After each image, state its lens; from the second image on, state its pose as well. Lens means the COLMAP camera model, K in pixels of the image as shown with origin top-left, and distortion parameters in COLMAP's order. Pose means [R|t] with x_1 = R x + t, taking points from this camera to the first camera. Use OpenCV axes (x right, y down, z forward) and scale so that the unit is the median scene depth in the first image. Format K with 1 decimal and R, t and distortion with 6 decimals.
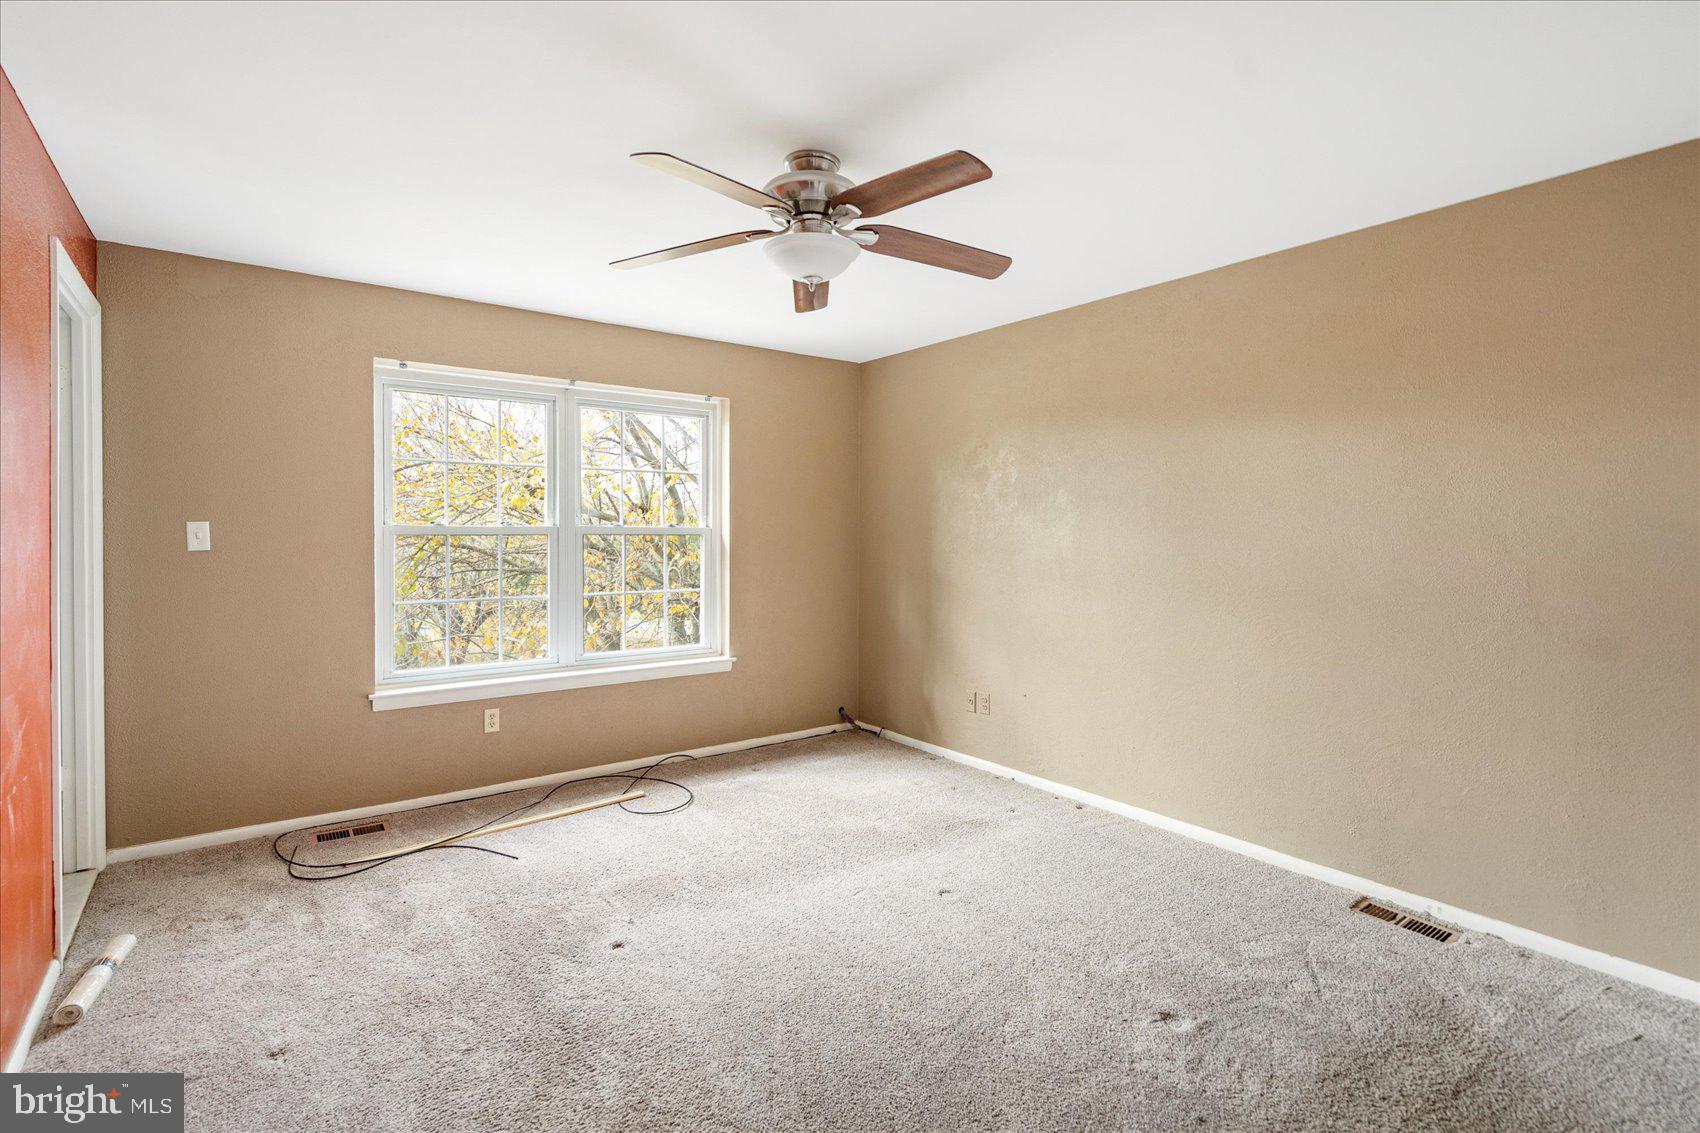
lens RADIAL K [[792.4, 0, 846.5], [0, 792.4, 549.9], [0, 0, 1]] dist [-0.009449, 0.002806]
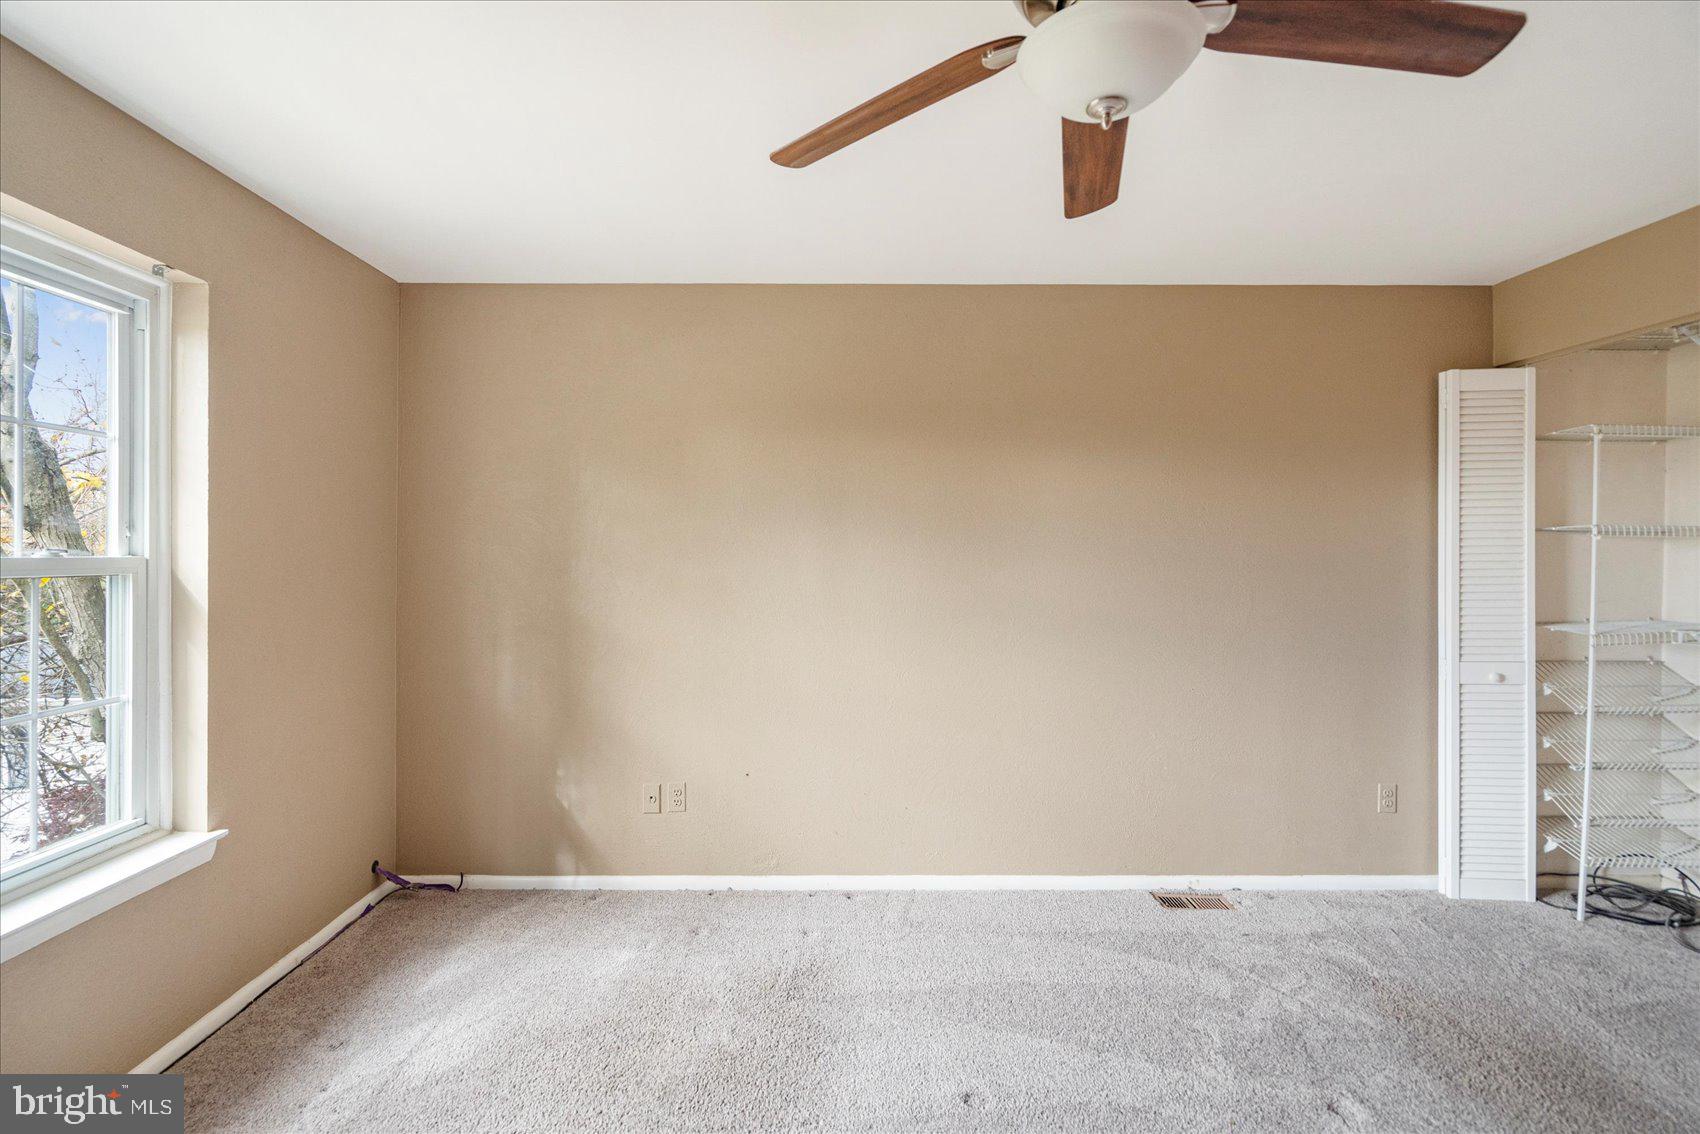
lens RADIAL K [[792.4, 0, 848.8], [0, 792.4, 560.6], [0, 0, 1]] dist [-0.009449, 0.002806]
pose [[0.597450, -0.010182, 0.801841, -0.334191], [0.016951, 0.999856, 0.000066, -0.020937], [-0.801727, 0.013553, 0.597537, 0.475004]]
